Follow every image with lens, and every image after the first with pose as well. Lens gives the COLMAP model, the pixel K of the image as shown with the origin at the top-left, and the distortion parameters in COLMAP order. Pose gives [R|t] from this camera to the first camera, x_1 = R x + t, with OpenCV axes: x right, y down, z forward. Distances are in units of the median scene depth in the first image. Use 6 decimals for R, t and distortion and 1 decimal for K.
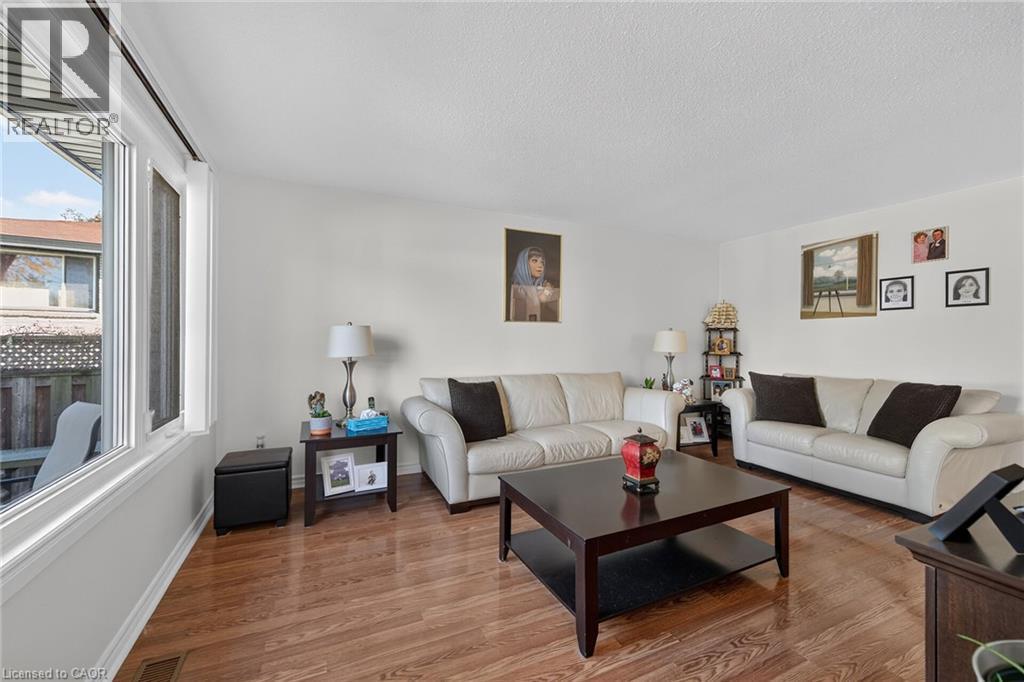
lens RADIAL K [[404.5, 0, 506.2], [0, 404.5, 327.4], [0, 0, 1]] dist [0.000266, -0.001946]
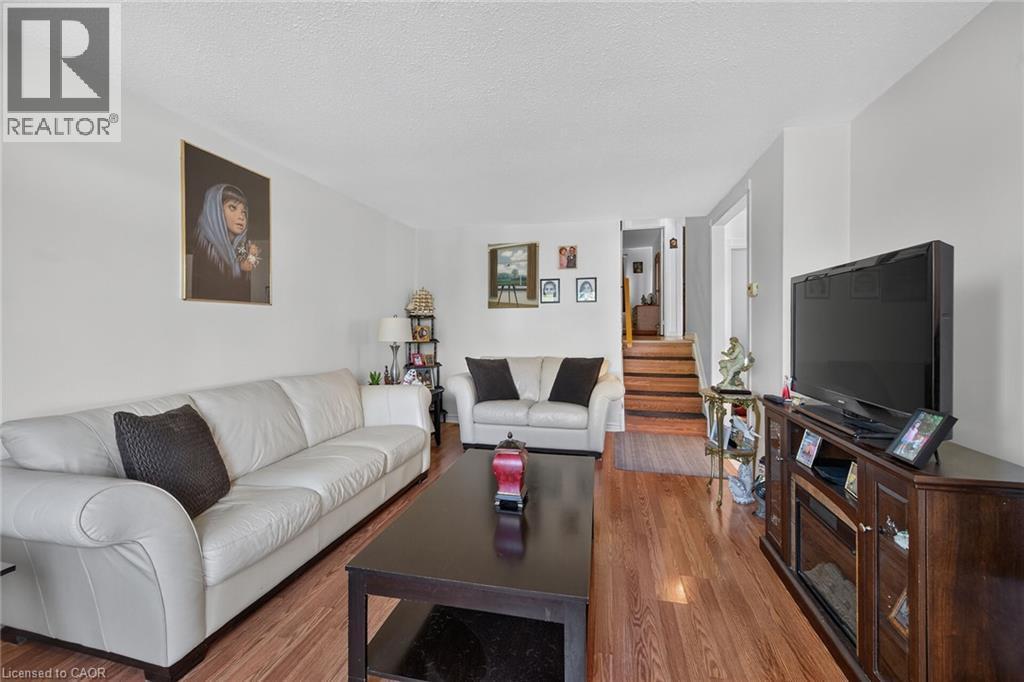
lens RADIAL K [[418.7, 0, 512.0], [0, 418.7, 321.3], [0, 0, 1]] dist [0.000052, -0.000069]
pose [[0.616539, 0.001300, 0.787324, -0.180867], [-0.013682, 0.999865, 0.009063, 0.004573], [-0.787206, -0.016359, 0.616473, 0.236669]]
